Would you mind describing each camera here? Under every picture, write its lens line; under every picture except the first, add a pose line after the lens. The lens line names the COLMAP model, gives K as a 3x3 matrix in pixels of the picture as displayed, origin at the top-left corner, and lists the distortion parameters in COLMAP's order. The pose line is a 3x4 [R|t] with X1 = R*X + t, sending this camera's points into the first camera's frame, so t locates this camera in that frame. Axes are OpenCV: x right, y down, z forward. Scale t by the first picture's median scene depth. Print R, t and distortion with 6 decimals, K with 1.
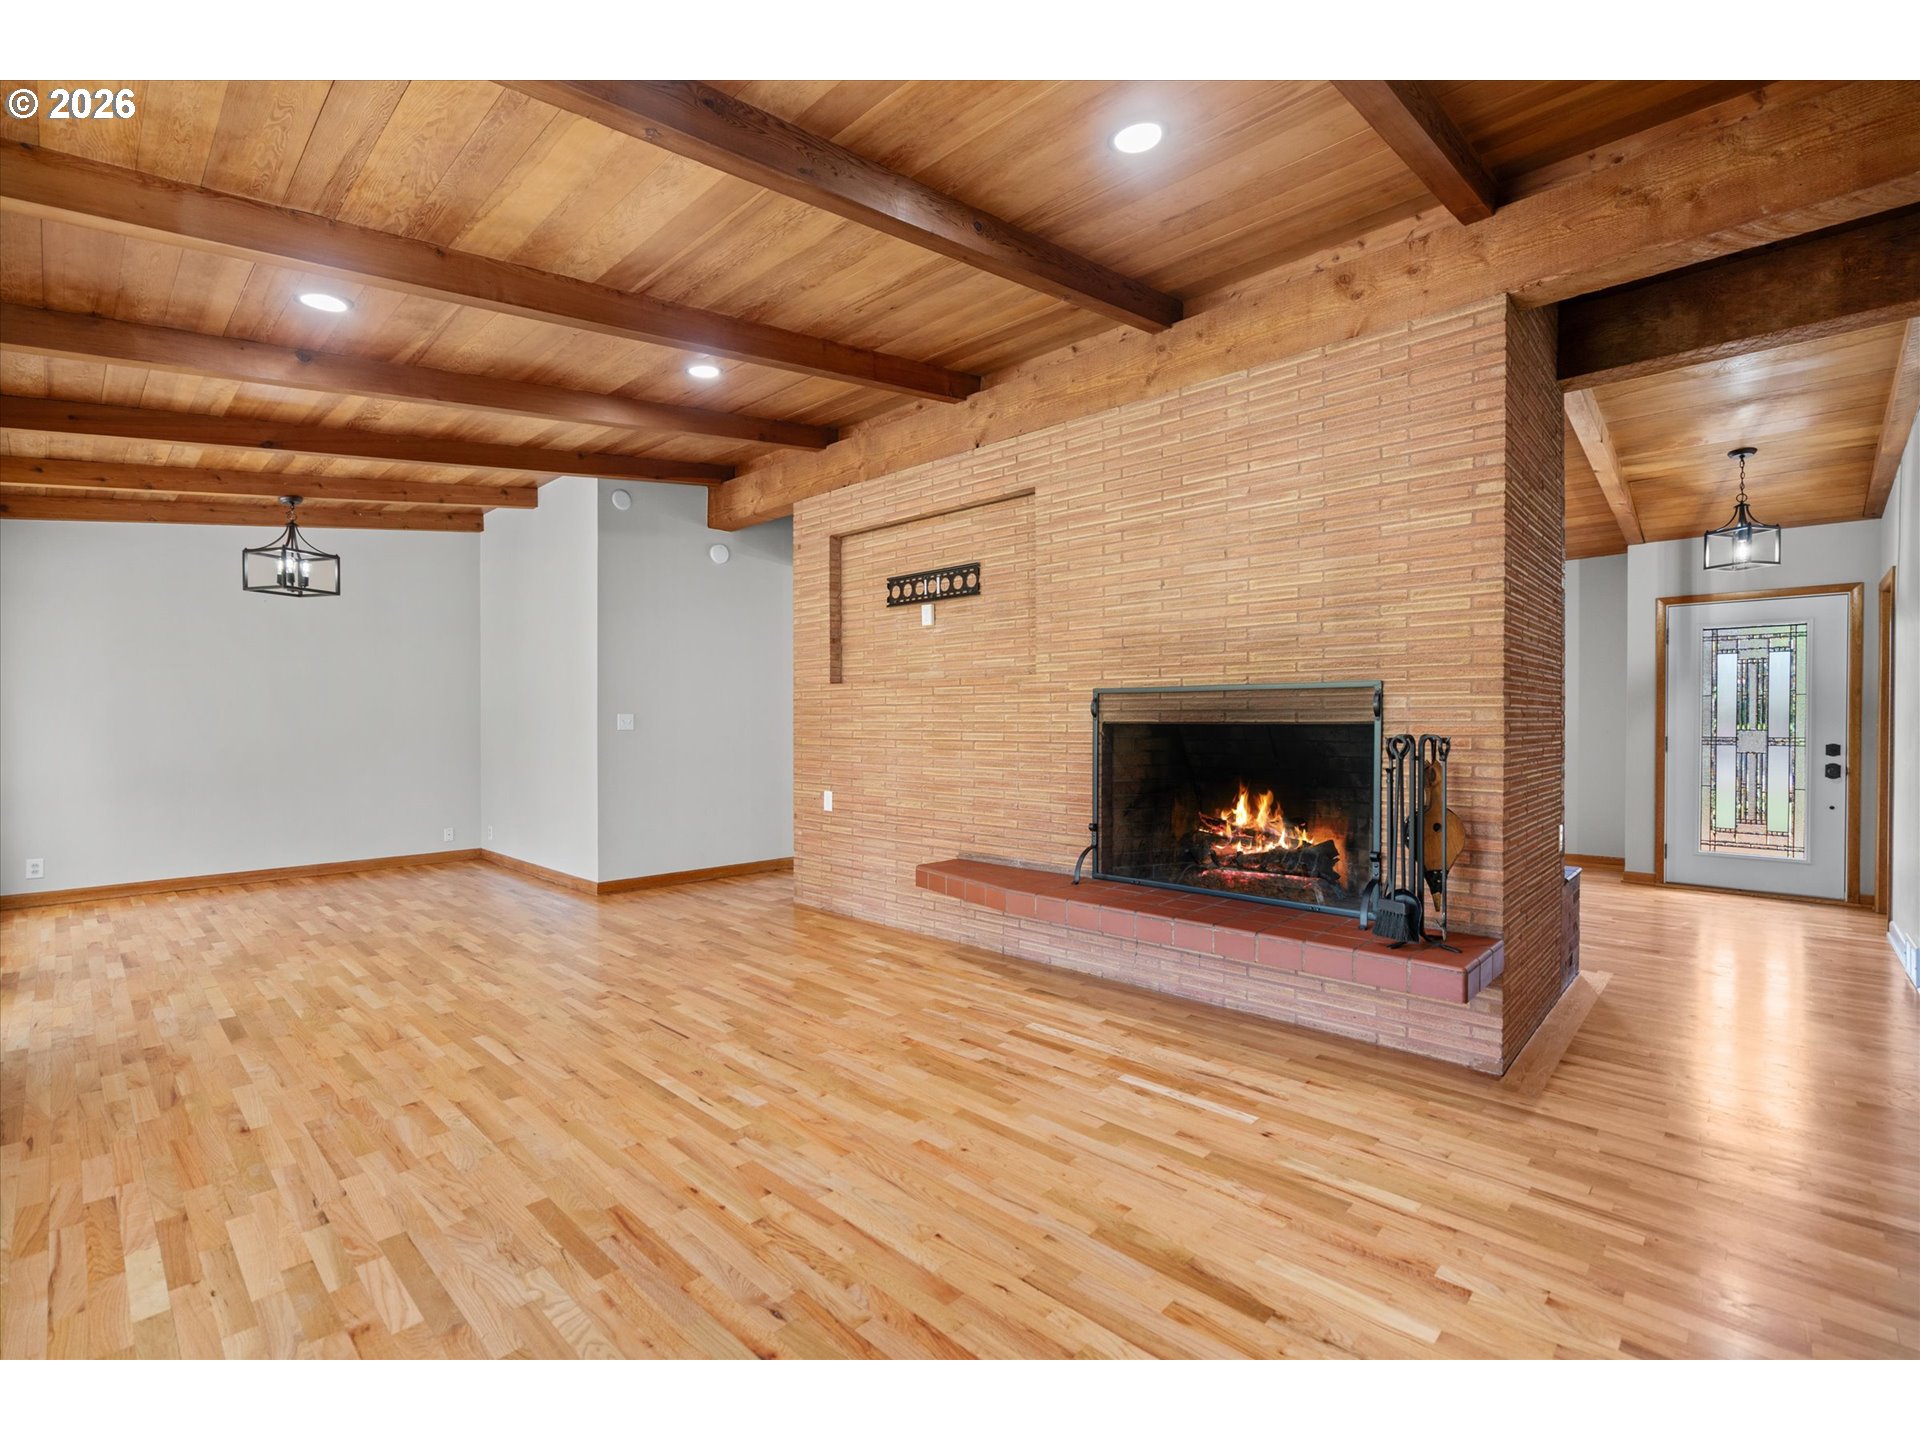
lens RADIAL K [[865.8, 0, 950.0], [0, 865.8, 730.6], [0, 0, 1]] dist [-0.009458, 0.004976]
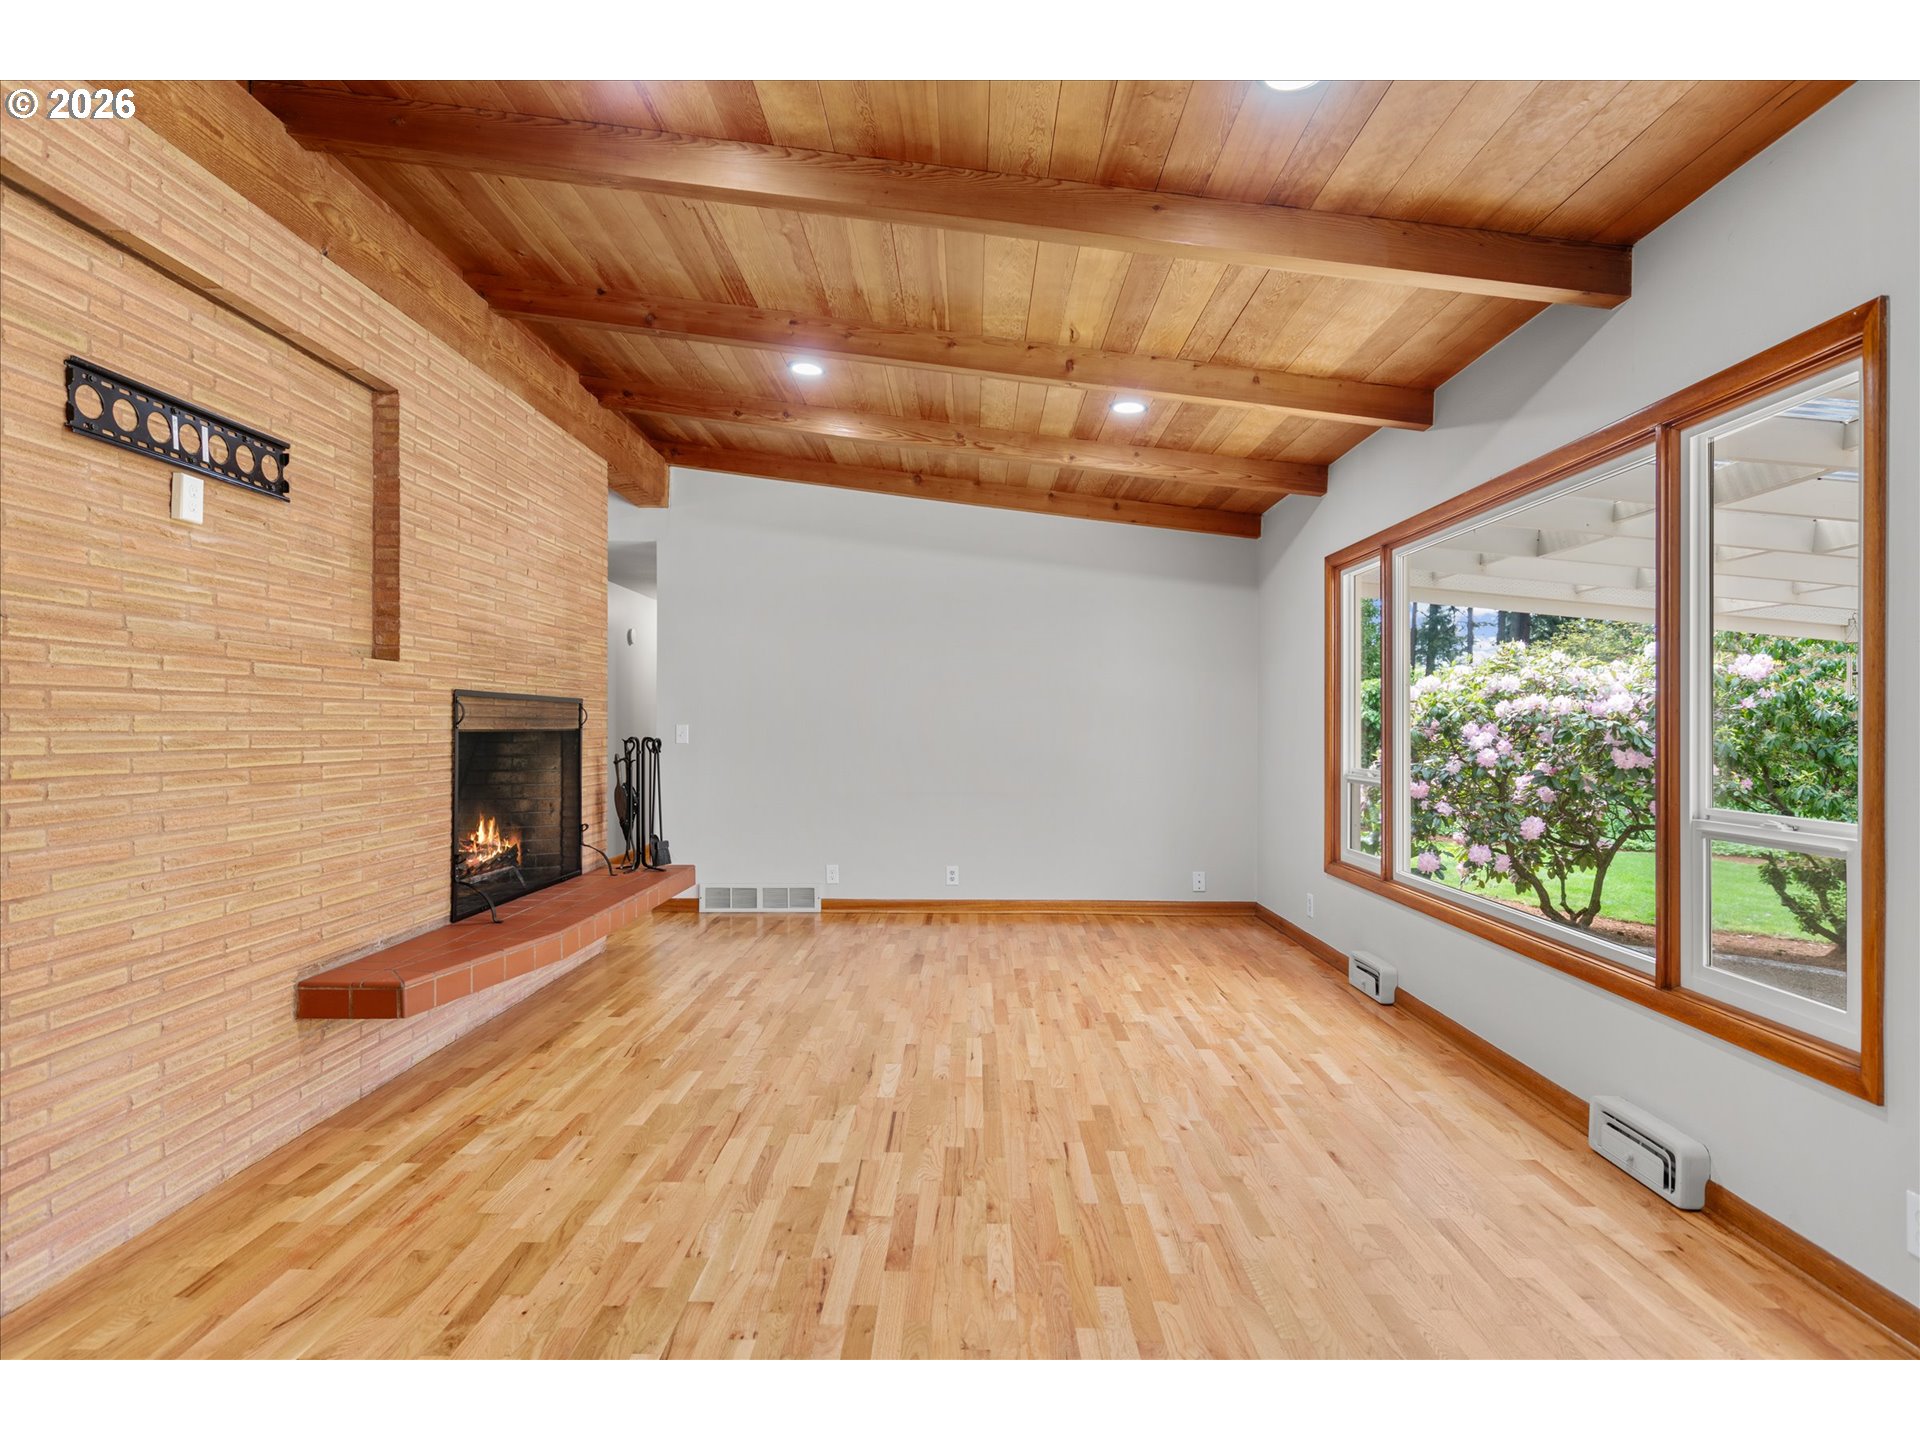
lens RADIAL K [[1021.5, 0, 961.4], [0, 1021.5, 731.7], [0, 0, 1]] dist [-0.002511, 0.006153]
pose [[-0.686785, -0.007907, 0.726817, -0.818686], [0.001674, 0.999921, 0.012460, -0.018550], [-0.726859, 0.009774, -0.686718, 1.254911]]
